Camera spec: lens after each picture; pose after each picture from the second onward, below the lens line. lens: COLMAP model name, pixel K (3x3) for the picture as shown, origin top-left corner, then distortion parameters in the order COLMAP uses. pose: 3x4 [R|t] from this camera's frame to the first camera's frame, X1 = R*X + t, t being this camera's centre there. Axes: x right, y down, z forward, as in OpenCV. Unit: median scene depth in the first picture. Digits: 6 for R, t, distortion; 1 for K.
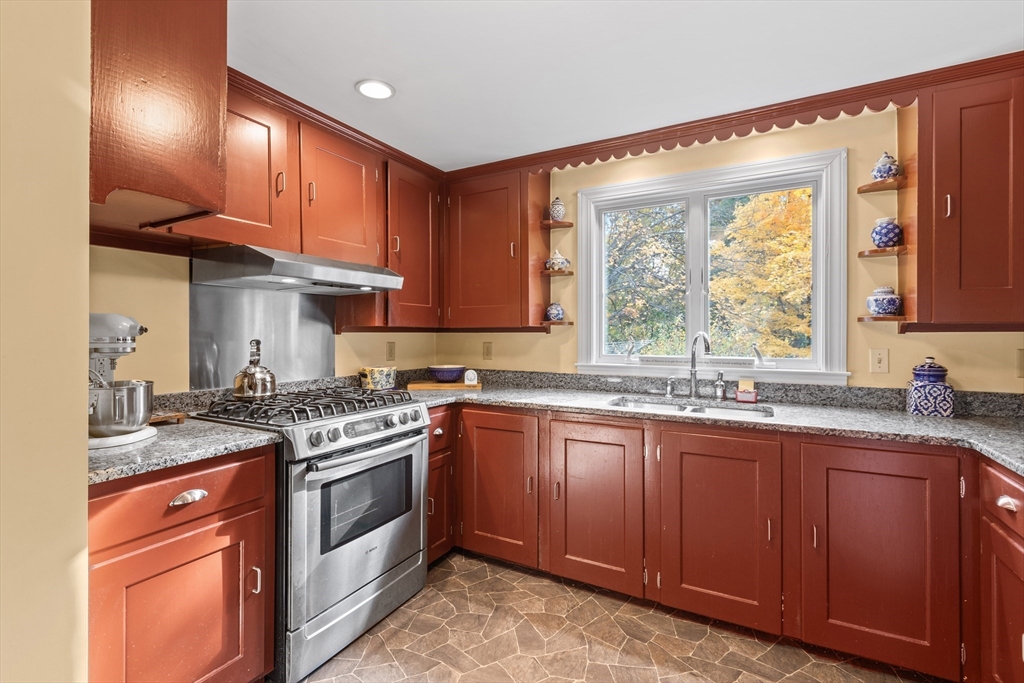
lens RADIAL K [[467.1, 0, 507.5], [0, 467.1, 331.5], [0, 0, 1]] dist [0.000297, -0.000010]
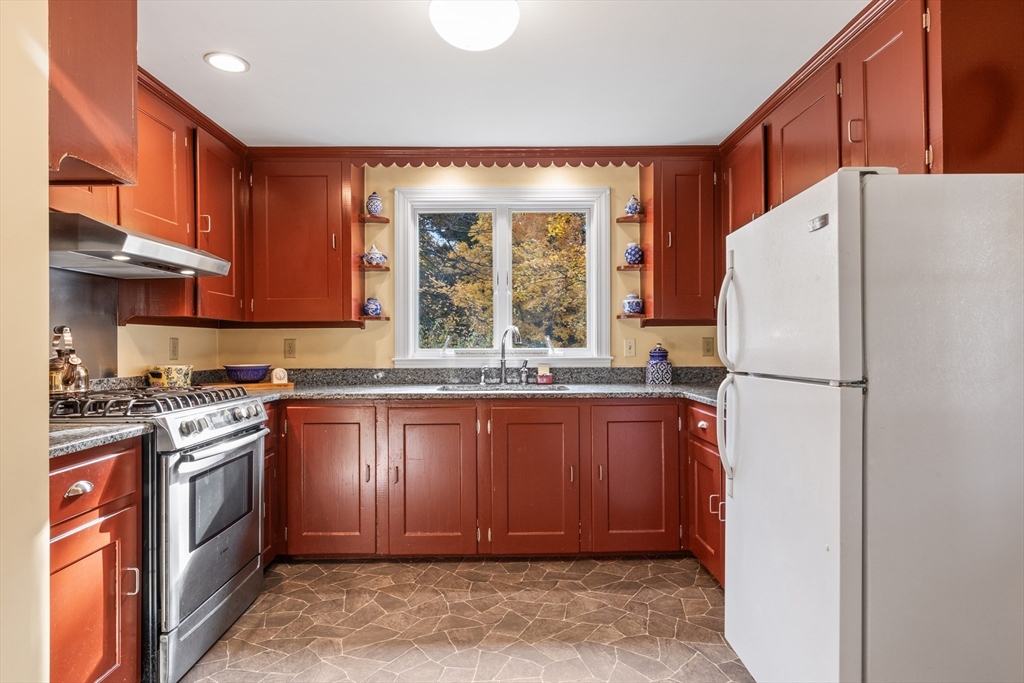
lens RADIAL K [[557.1, 0, 515.0], [0, 557.1, 337.3], [0, 0, 1]] dist [0.001220, 0.000184]
pose [[0.866143, -0.000188, 0.499797, -0.308760], [0.003794, 0.999974, -0.006199, 0.042329], [-0.499782, 0.007265, 0.866120, -0.240083]]
